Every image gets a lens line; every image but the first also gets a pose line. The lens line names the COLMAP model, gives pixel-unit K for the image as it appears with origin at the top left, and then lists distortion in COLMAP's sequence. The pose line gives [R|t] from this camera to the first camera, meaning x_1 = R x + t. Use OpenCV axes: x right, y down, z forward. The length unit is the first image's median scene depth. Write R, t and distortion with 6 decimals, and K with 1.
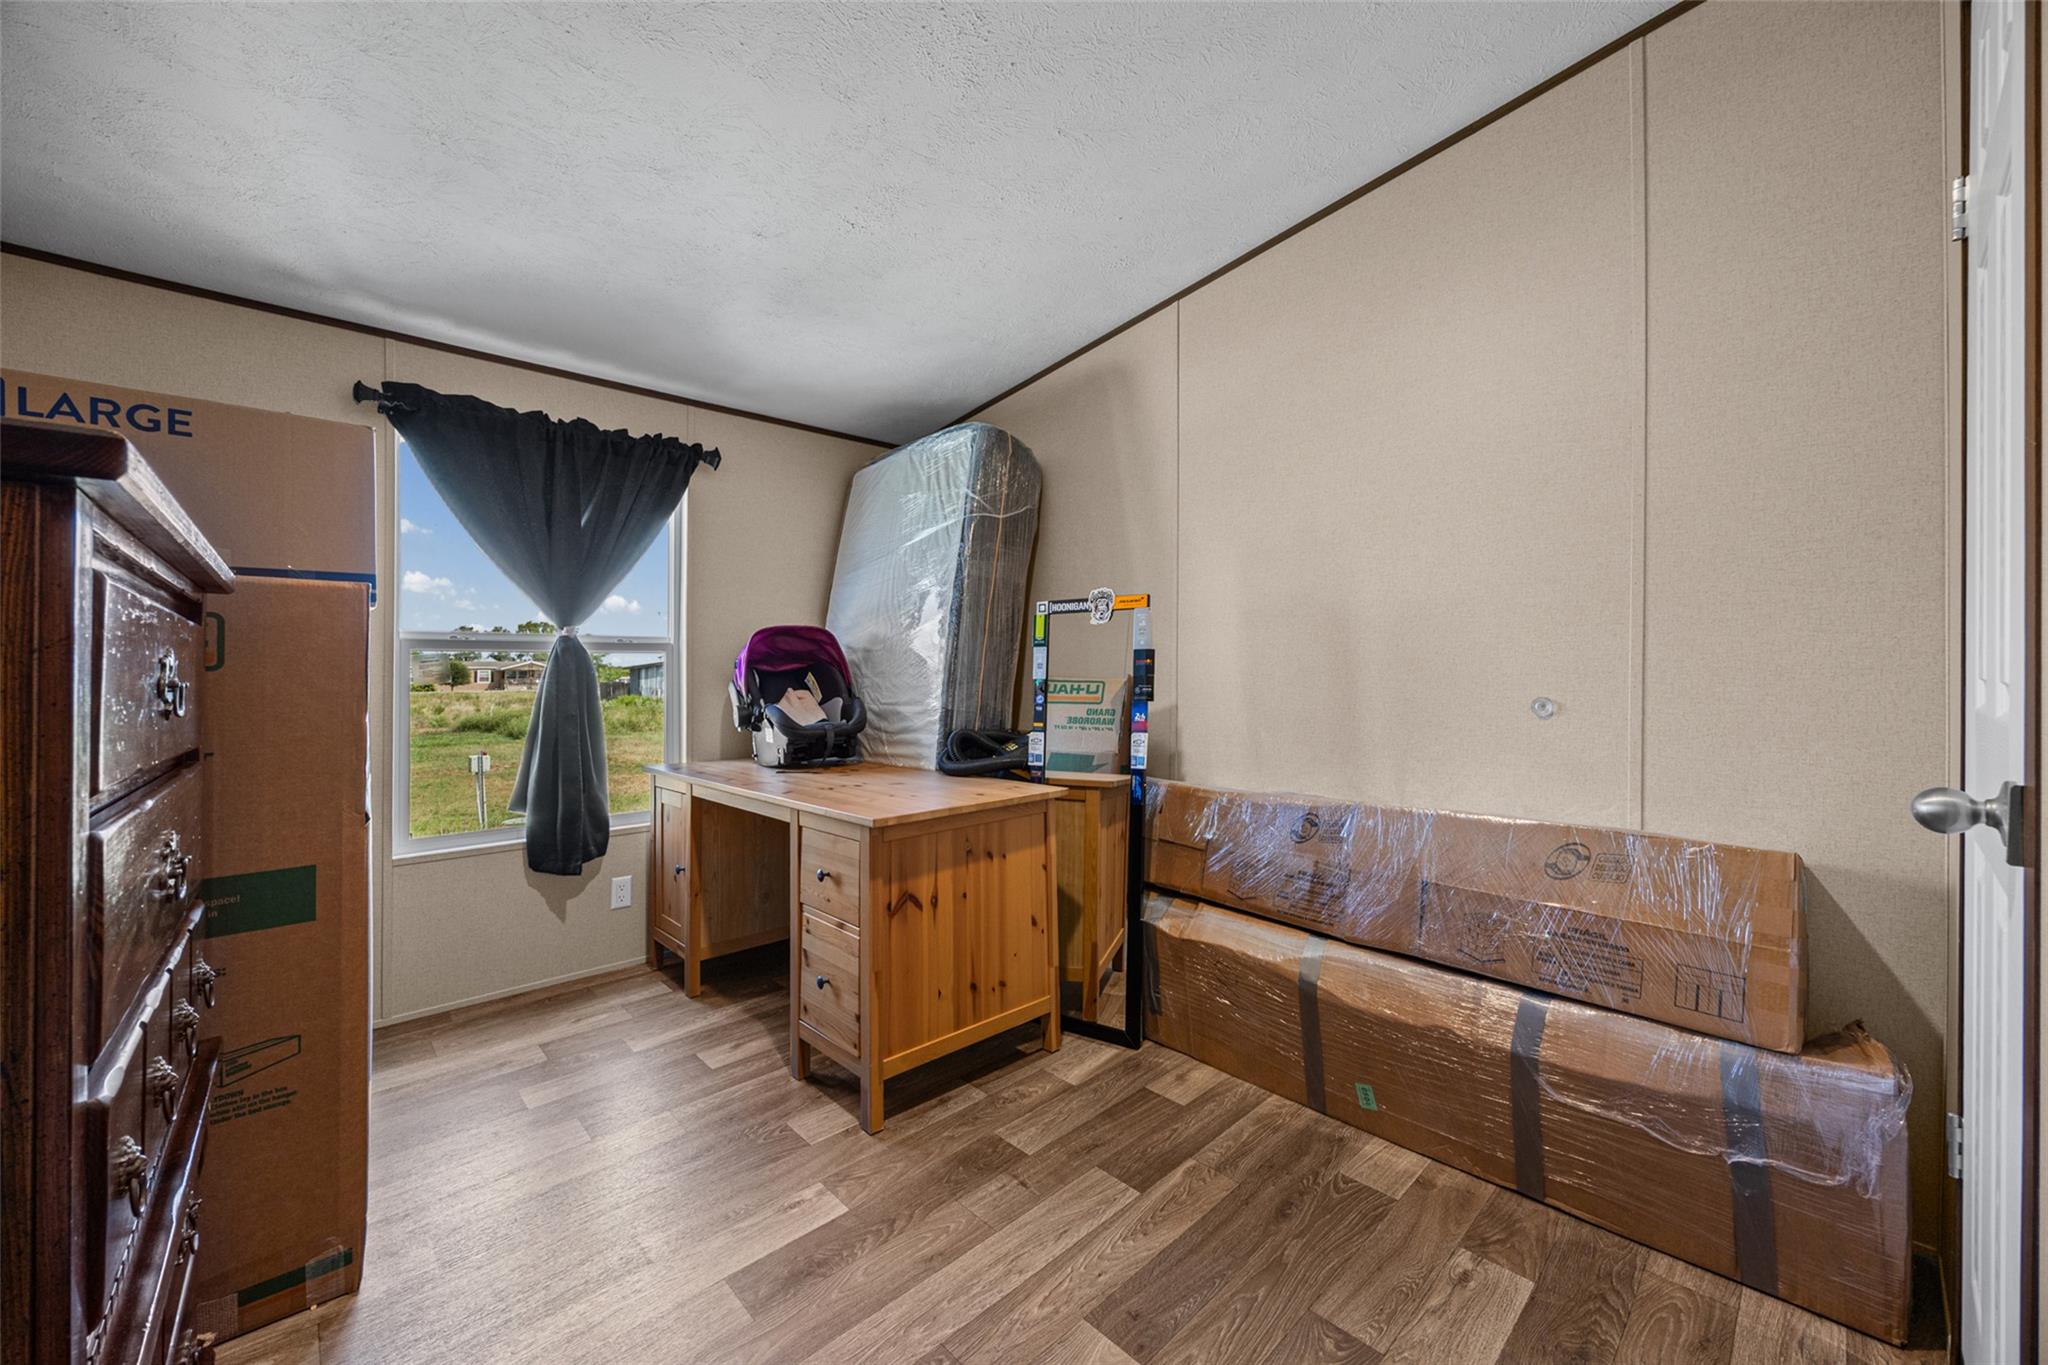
lens RADIAL K [[785.8, 0, 1024.0], [0, 785.8, 682.5], [0, 0, 1]] dist [0.002099, 0.000019]
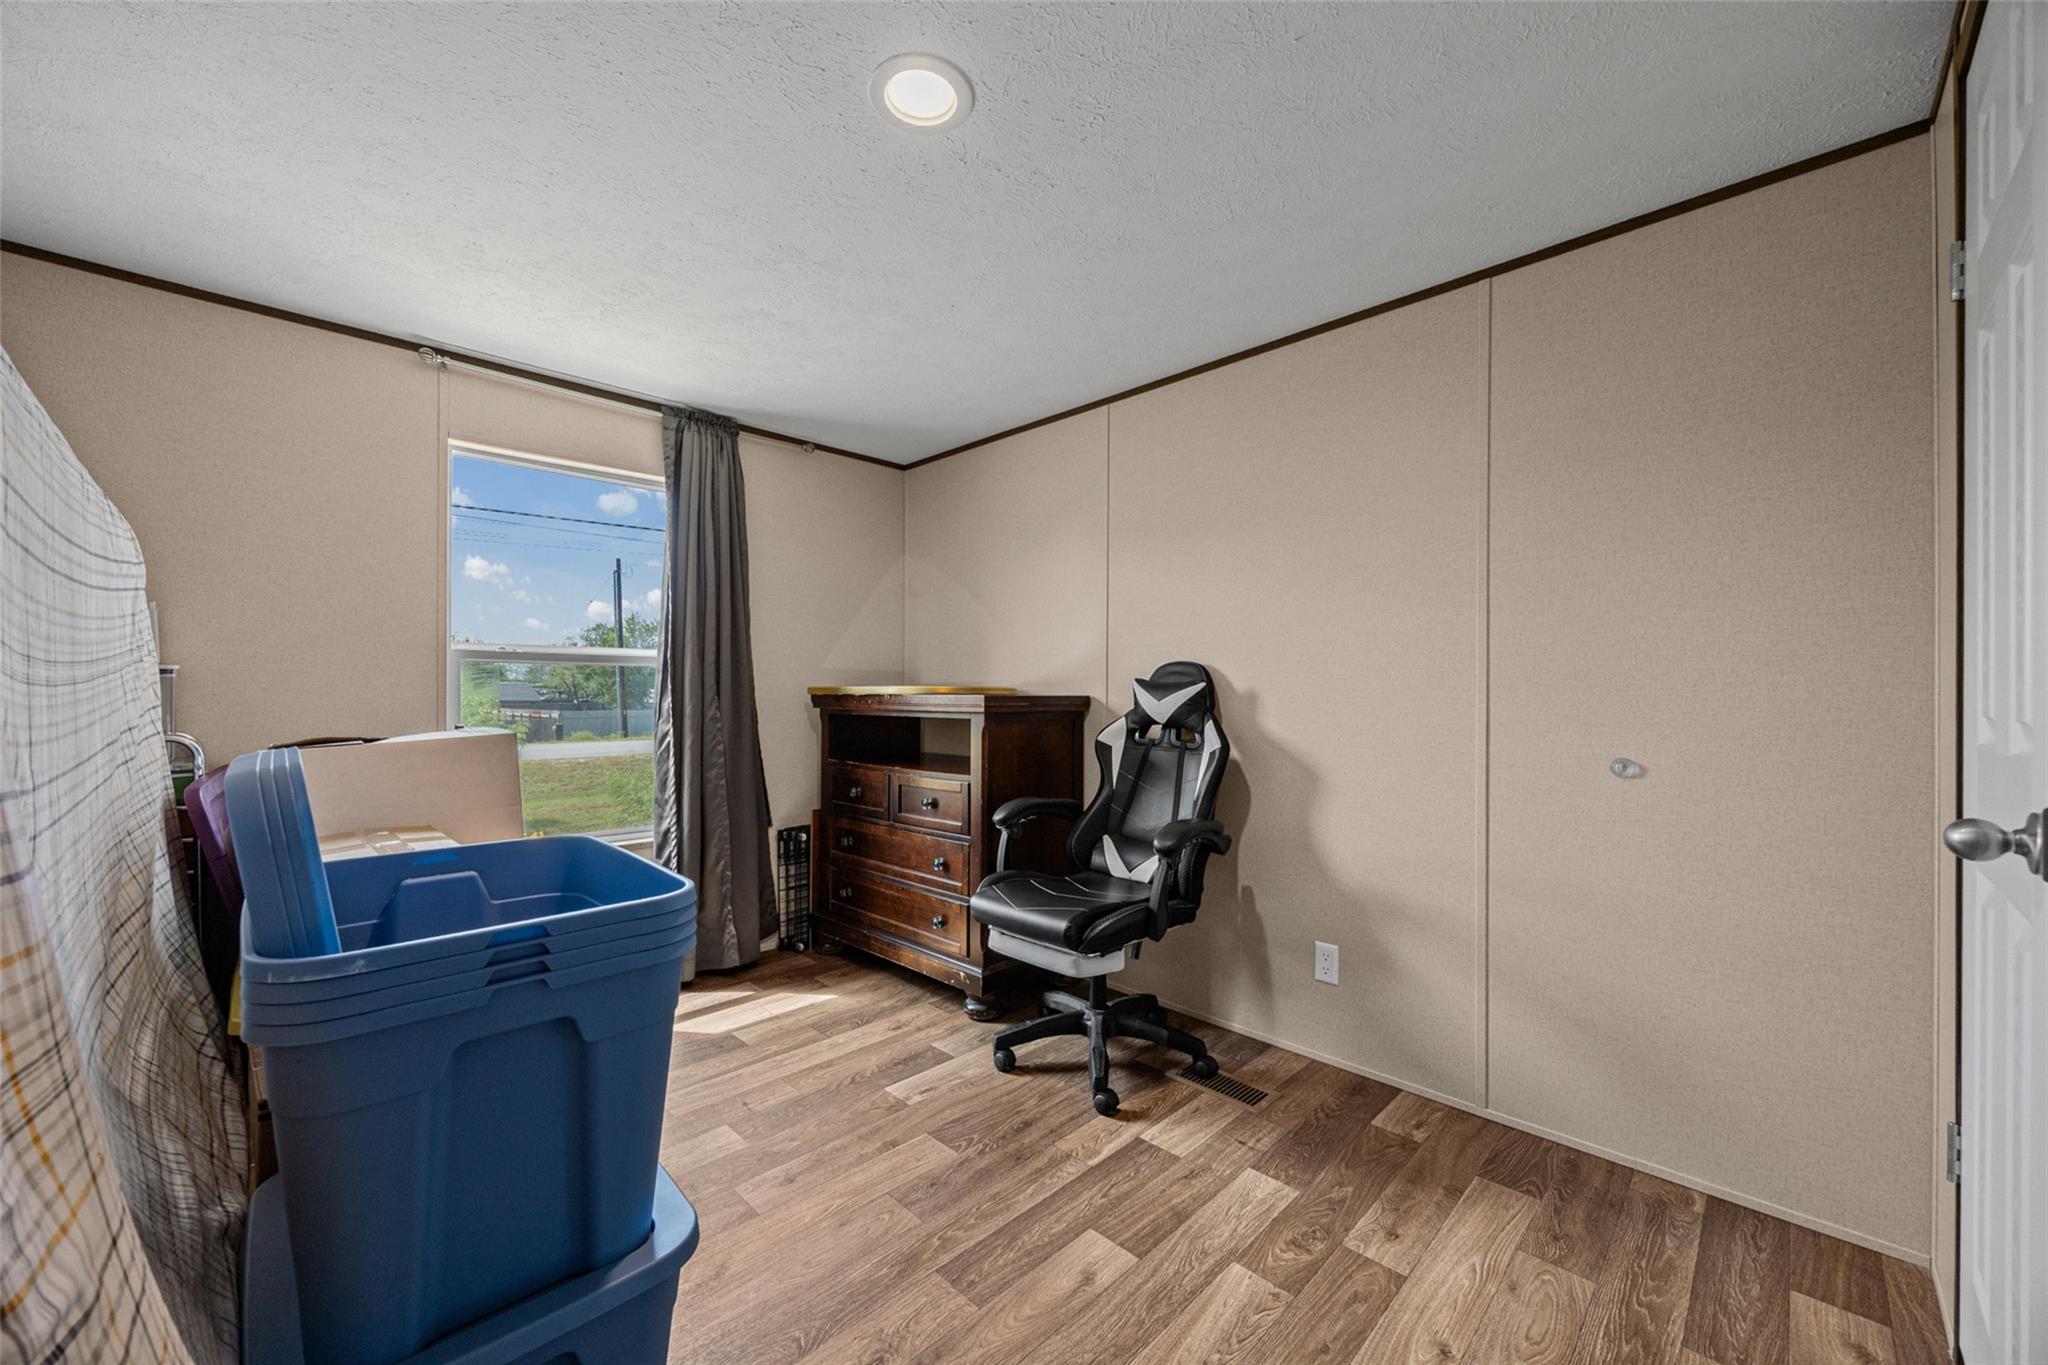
lens RADIAL K [[785.8, 0, 1024.0], [0, 785.8, 682.5], [0, 0, 1]] dist [0.002099, 0.000019]
pose [[-0.999622, 0.000068, -0.027507, 0.334040], [-0.000108, 0.999980, 0.006373, -0.036708], [0.027507, 0.006374, -0.999601, 2.051745]]
